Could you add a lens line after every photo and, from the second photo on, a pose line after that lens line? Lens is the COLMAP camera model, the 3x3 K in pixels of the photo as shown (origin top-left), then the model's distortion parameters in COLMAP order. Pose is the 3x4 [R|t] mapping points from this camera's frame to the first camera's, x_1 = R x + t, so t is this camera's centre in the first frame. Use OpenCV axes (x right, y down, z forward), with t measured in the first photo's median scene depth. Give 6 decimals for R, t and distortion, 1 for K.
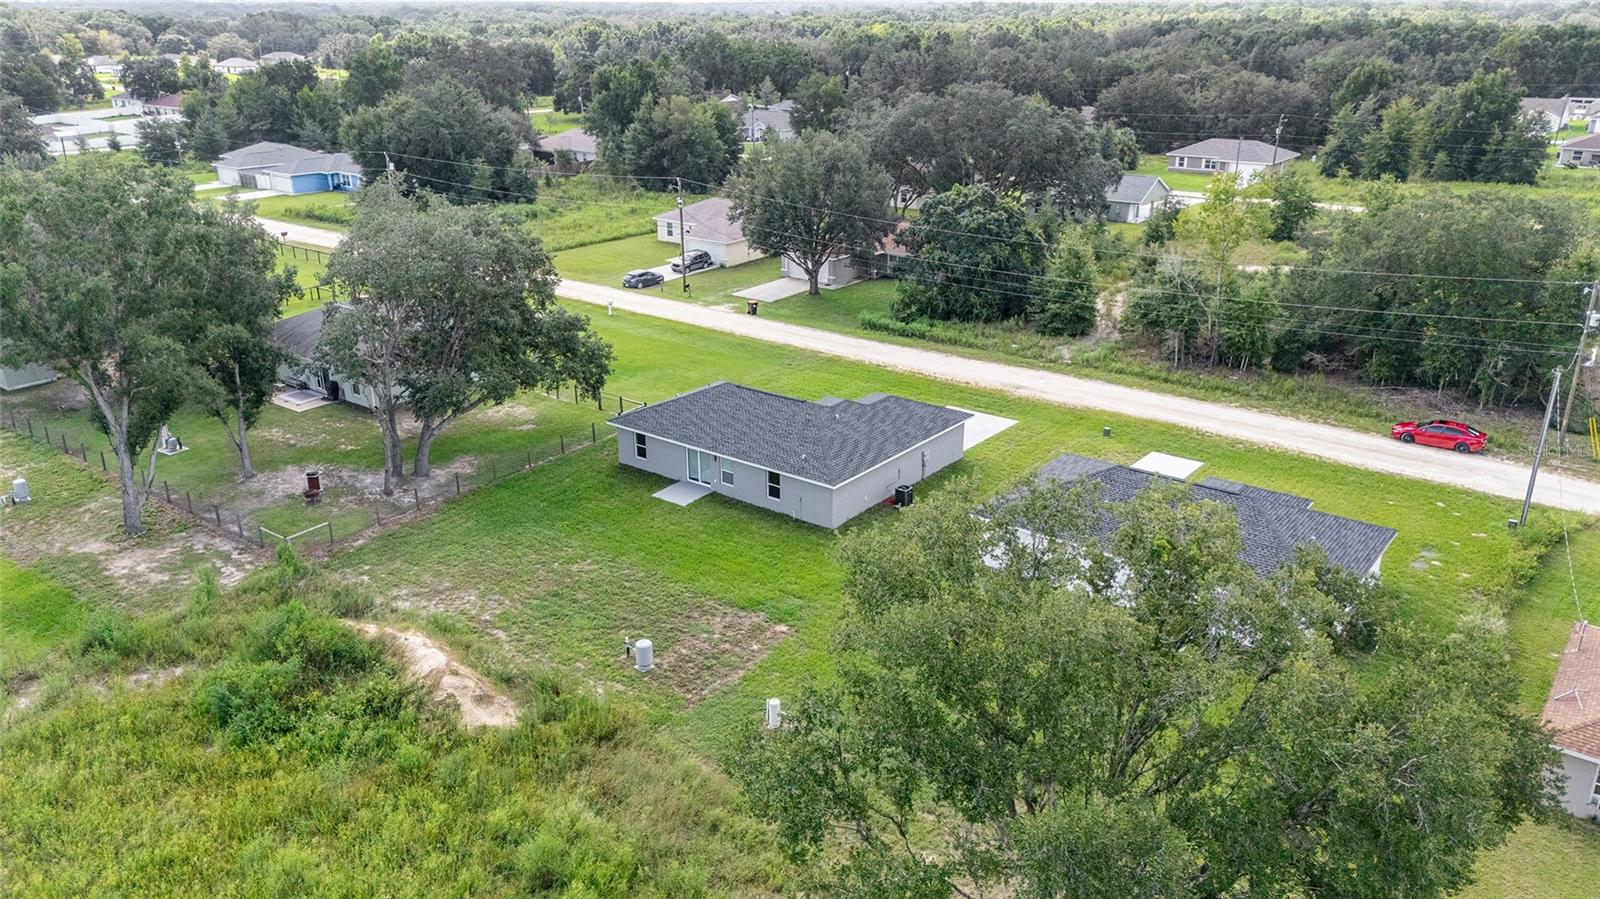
lens RADIAL K [[1168.5, 0, 796.7], [0, 1168.5, 476.6], [0, 0, 1]] dist [0.040843, -0.004102]
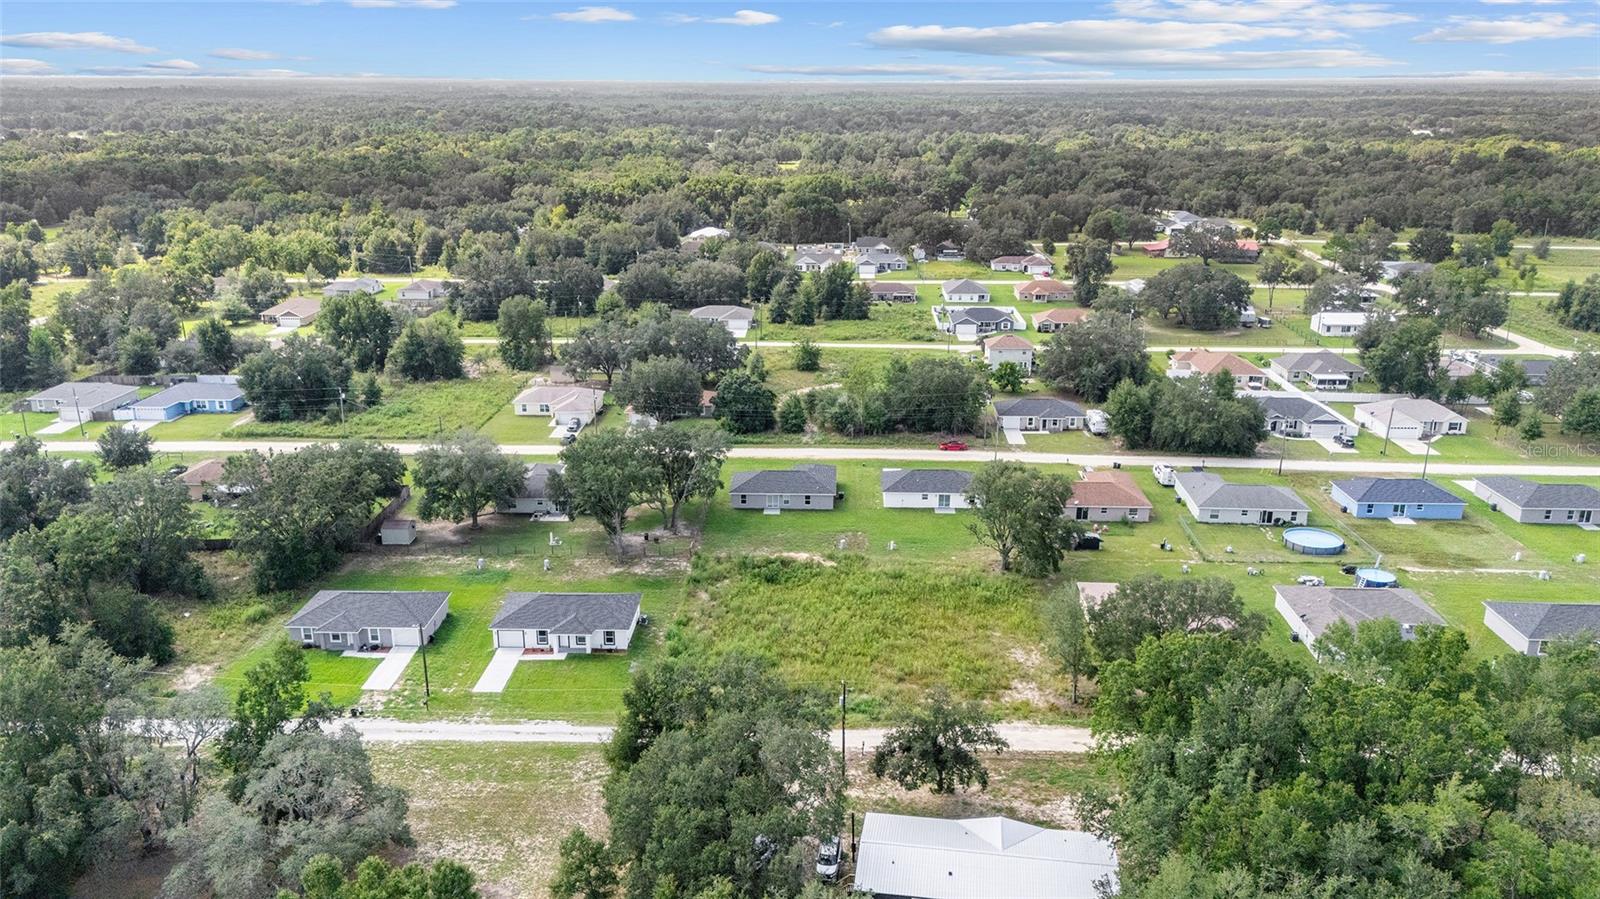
lens RADIAL K [[1208.1, 0, 794.3], [0, 1208.1, 454.0], [0, 0, 1]] dist [0.043634, -0.006035]
pose [[0.807770, -0.170480, 0.564309, -1.165397], [0.216831, 0.976086, -0.015499, -0.043855], [-0.548172, 0.134879, 0.825418, -0.996986]]
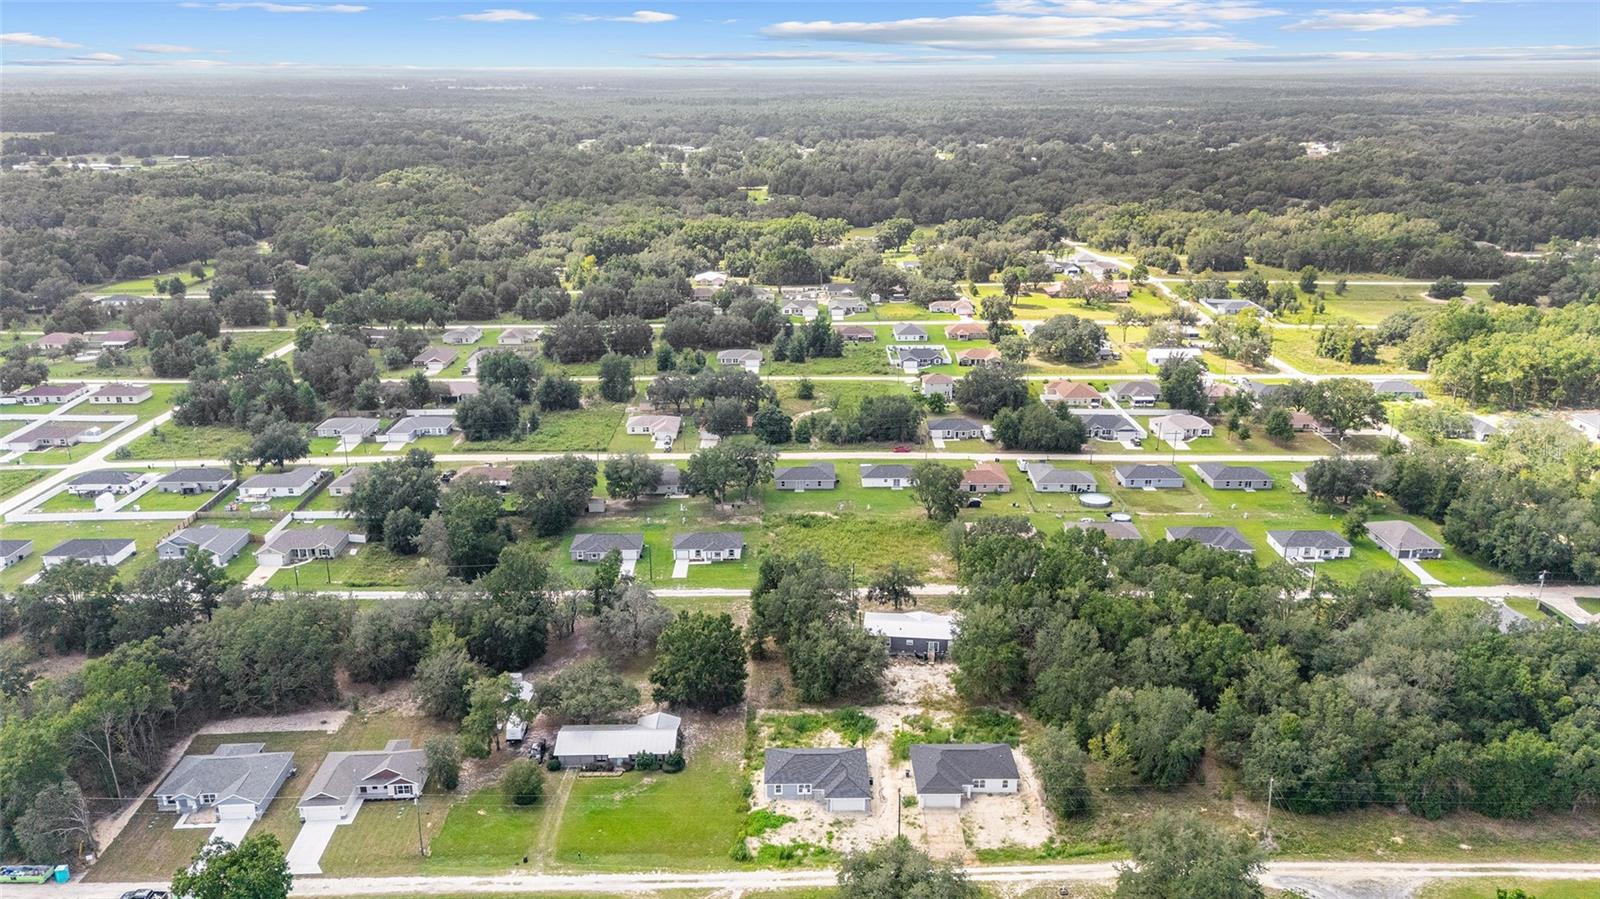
lens RADIAL K [[1208.1, 0, 794.3], [0, 1208.1, 454.0], [0, 0, 1]] dist [0.043634, -0.006035]
pose [[0.782596, -0.190650, 0.592618, -2.176954], [0.234210, 0.972180, 0.003465, -0.109650], [-0.576792, 0.136085, 0.805477, -2.174328]]
